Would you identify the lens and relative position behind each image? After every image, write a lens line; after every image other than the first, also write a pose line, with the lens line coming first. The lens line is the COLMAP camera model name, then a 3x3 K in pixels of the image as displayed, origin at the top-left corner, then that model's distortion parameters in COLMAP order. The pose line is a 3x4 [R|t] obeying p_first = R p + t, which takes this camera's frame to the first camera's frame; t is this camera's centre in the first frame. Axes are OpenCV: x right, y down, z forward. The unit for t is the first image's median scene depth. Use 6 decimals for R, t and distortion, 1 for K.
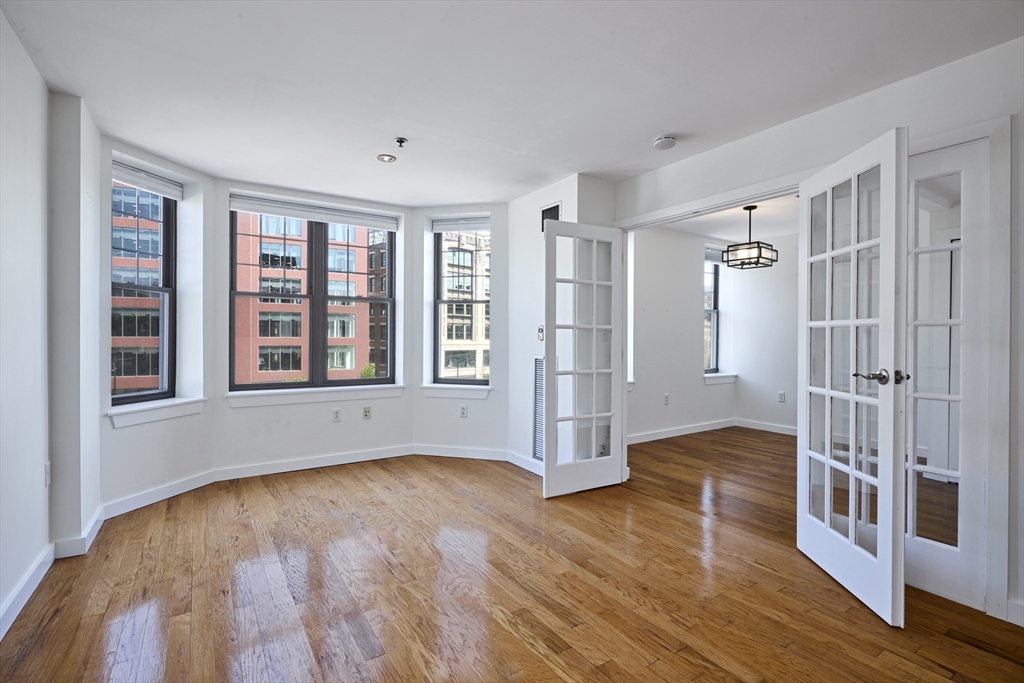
lens RADIAL K [[505.9, 0, 481.8], [0, 505.9, 336.8], [0, 0, 1]] dist [-0.001930, -0.002482]
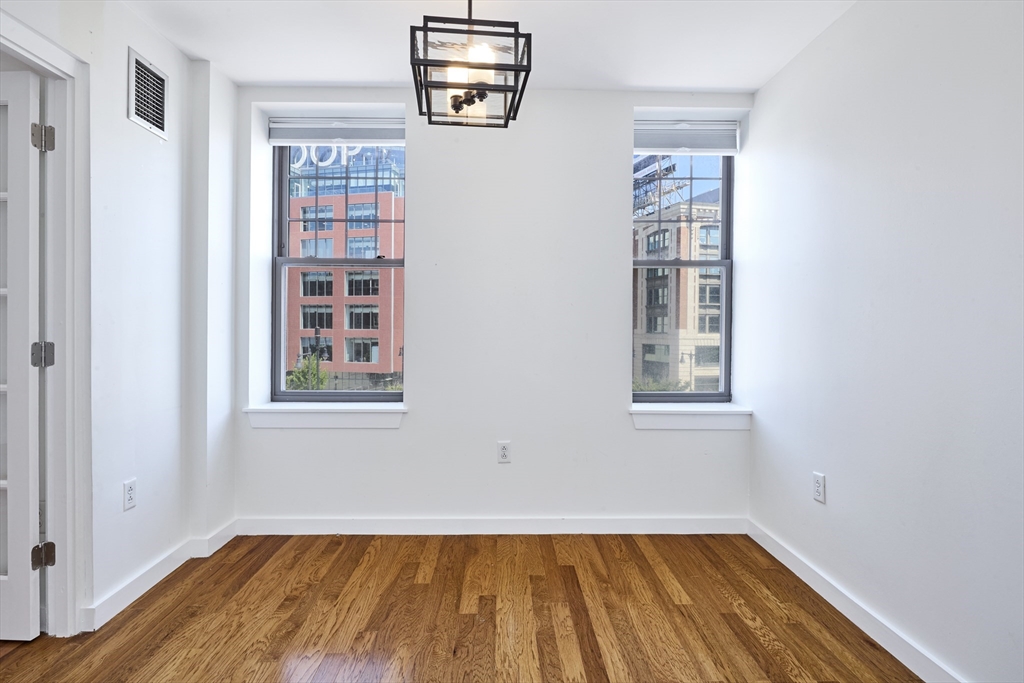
lens RADIAL K [[505.9, 0, 440.2], [0, 505.9, 330.8], [0, 0, 1]] dist [-0.001930, -0.002482]
pose [[0.835809, -0.000926, -0.549019, 0.130451], [0.001638, 0.999998, 0.000806, 0.002013], [0.549017, -0.001573, 0.835809, 0.129819]]
